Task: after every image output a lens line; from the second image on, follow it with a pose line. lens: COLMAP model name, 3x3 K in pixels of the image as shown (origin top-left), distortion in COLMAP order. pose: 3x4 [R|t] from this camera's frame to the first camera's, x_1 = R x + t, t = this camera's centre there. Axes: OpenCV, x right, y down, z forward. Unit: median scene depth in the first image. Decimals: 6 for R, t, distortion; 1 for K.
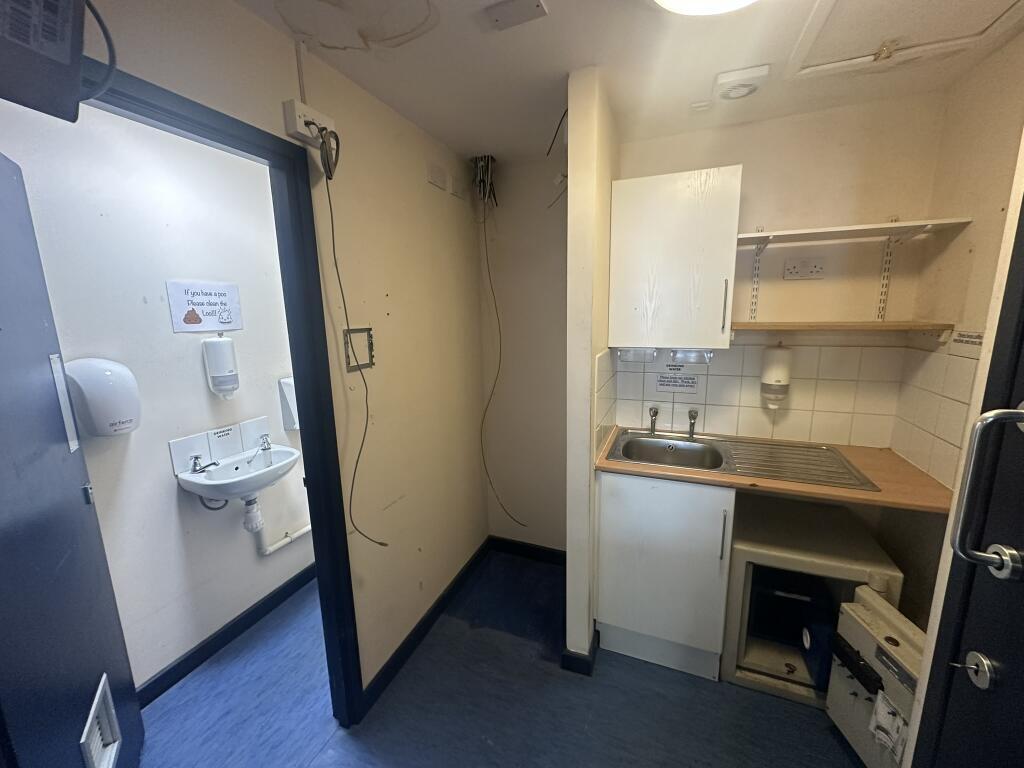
lens RADIAL K [[409.0, 0, 513.4], [0, 409.0, 381.9], [0, 0, 1]] dist [-0.003117, 0.000426]
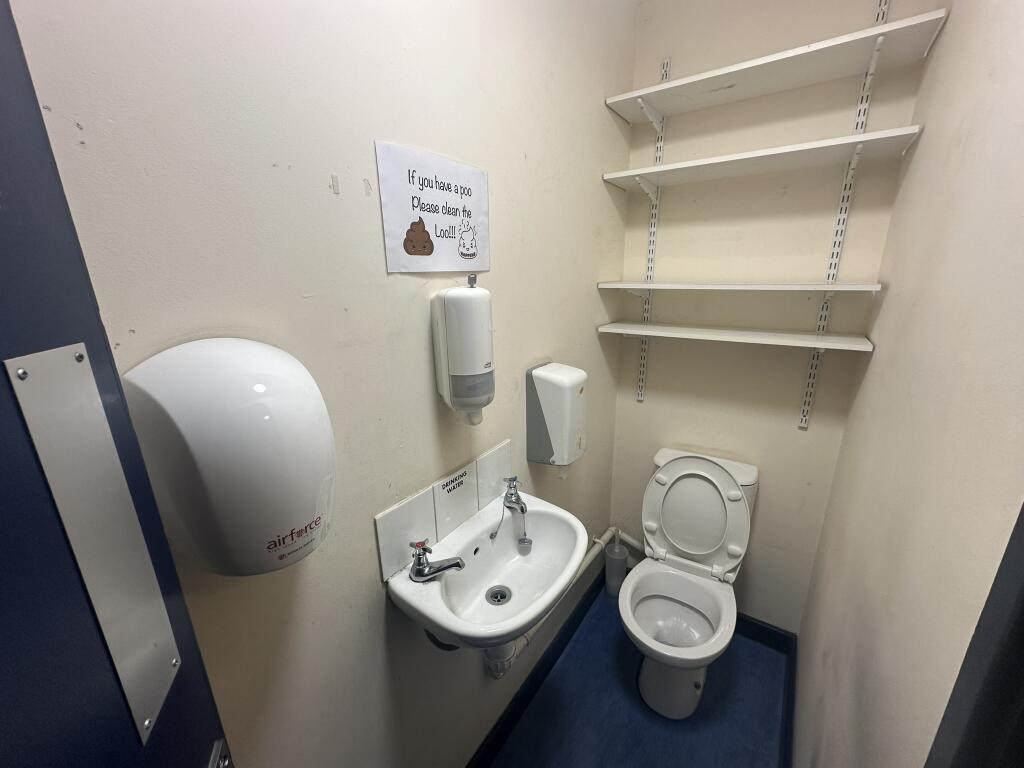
lens RADIAL K [[409.0, 0, 513.3], [0, 409.0, 384.9], [0, 0, 1]] dist [-0.003117, 0.000426]
pose [[0.972300, 0.075263, -0.221288, -0.568032], [-0.049774, 0.991695, 0.118591, -0.059451], [0.228376, -0.104291, 0.967971, 0.572647]]
